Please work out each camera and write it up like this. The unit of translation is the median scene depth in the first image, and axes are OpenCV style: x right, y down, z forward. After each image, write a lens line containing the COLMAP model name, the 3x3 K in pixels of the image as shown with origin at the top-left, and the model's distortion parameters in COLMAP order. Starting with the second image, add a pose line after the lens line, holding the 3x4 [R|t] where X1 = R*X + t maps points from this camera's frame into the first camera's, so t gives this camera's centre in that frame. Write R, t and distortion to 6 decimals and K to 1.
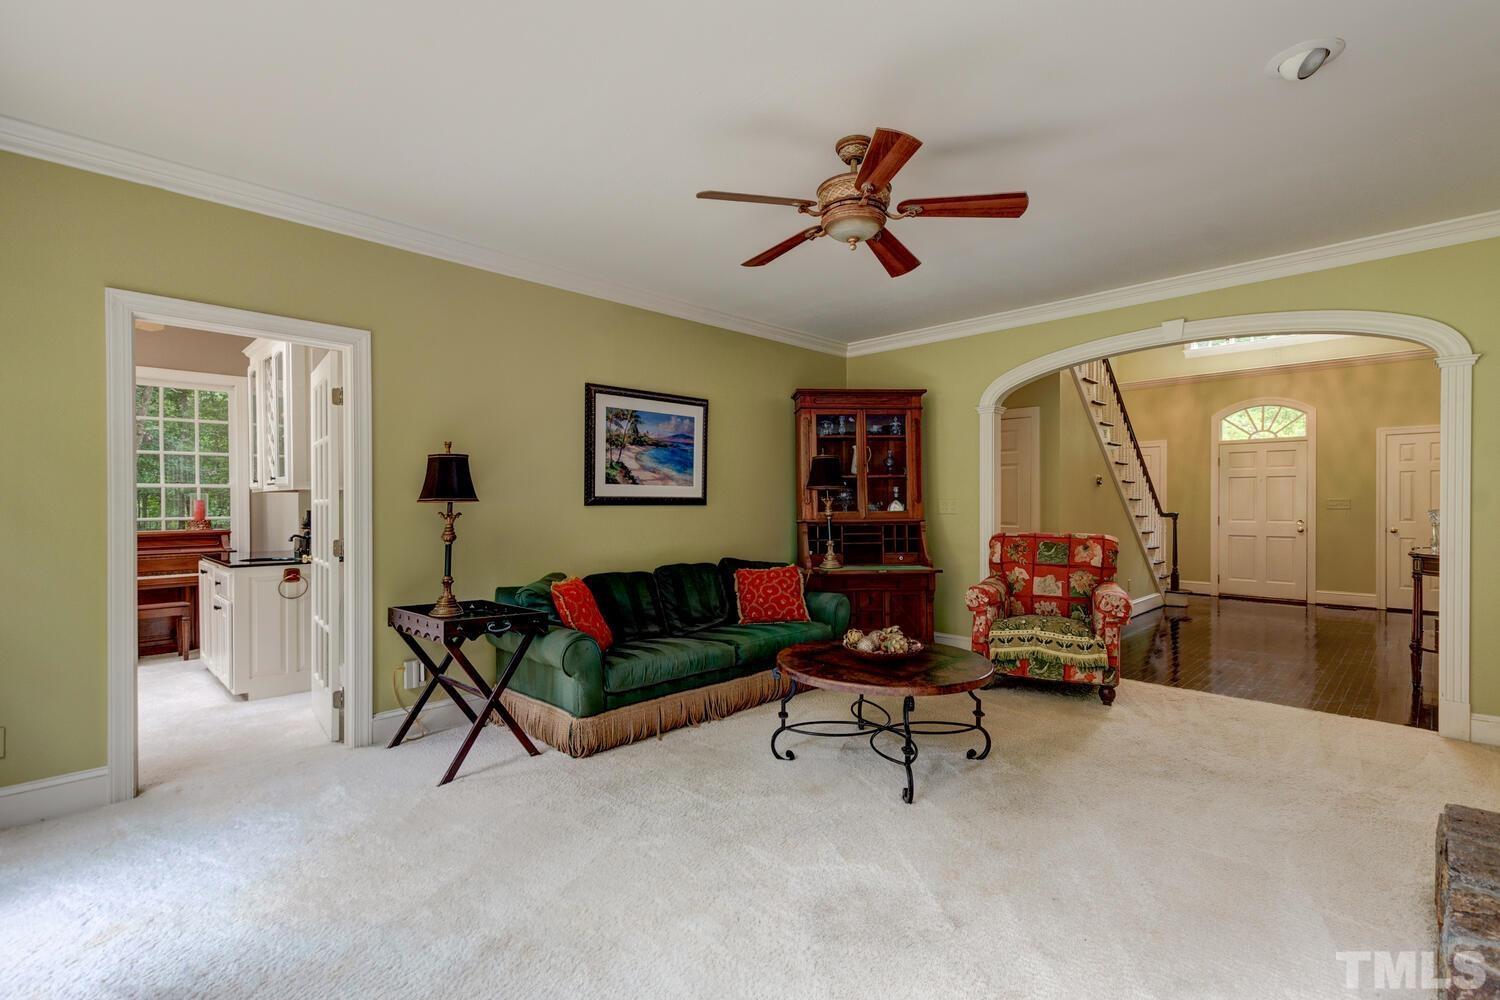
lens RADIAL K [[703.2, 0, 754.1], [0, 703.2, 508.5], [0, 0, 1]] dist [0.004585, -0.001783]
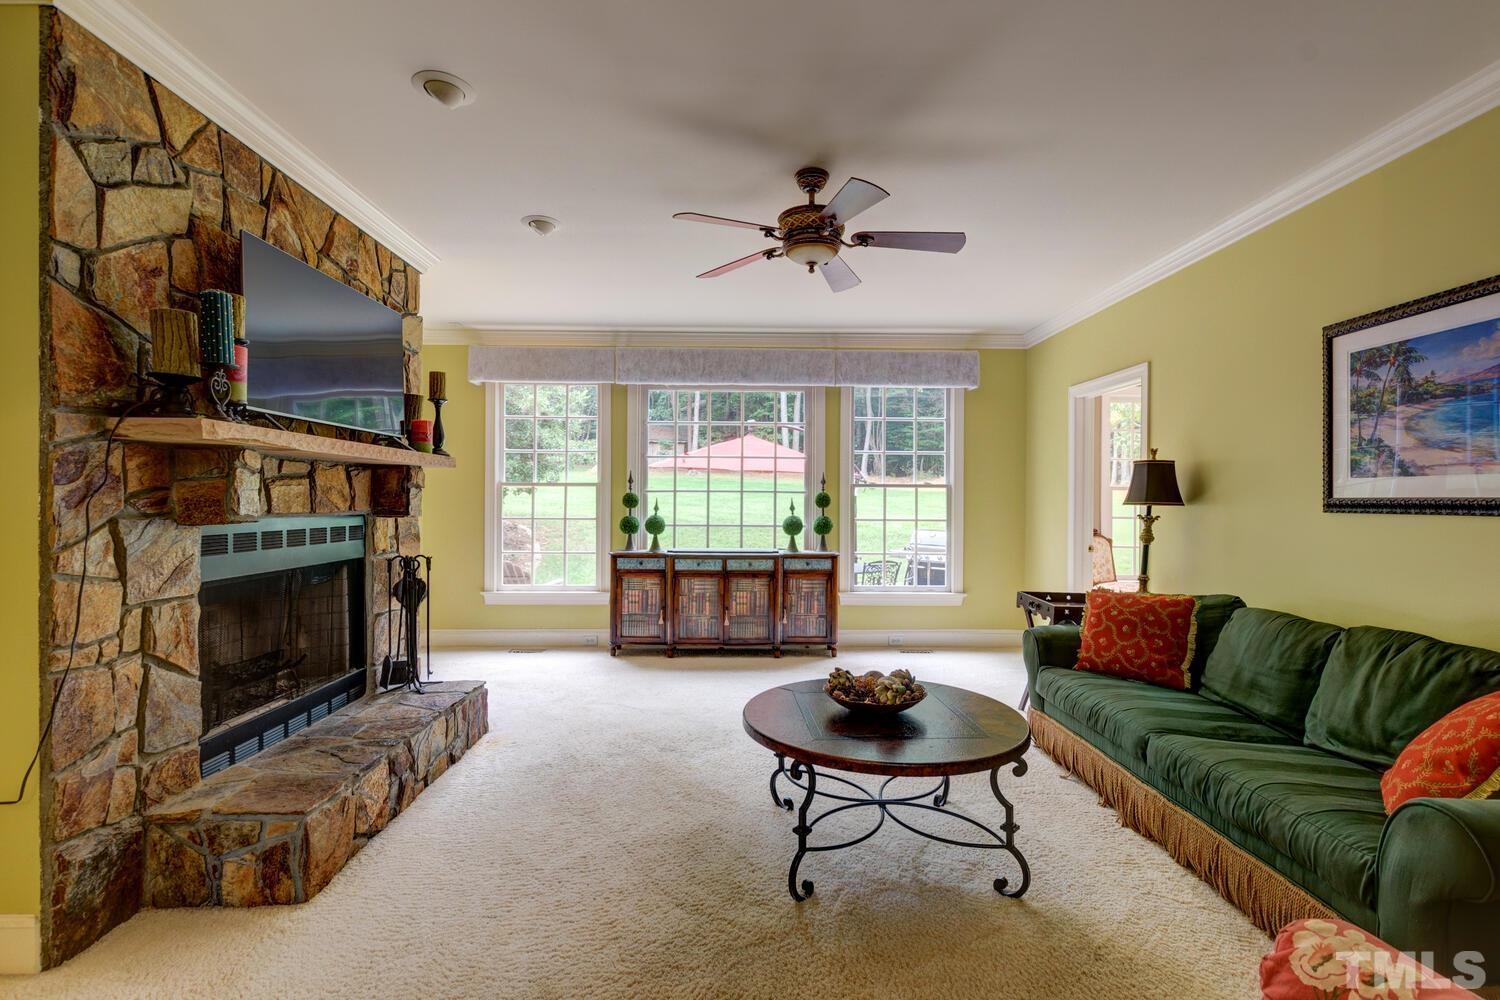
lens RADIAL K [[703.2, 0, 746.7], [0, 703.2, 506.9], [0, 0, 1]] dist [0.004585, -0.001783]
pose [[-0.693266, 0.006195, -0.720656, 0.605323], [-0.004695, 0.999903, 0.013113, -0.014592], [0.720667, 0.012474, -0.693169, 1.040955]]
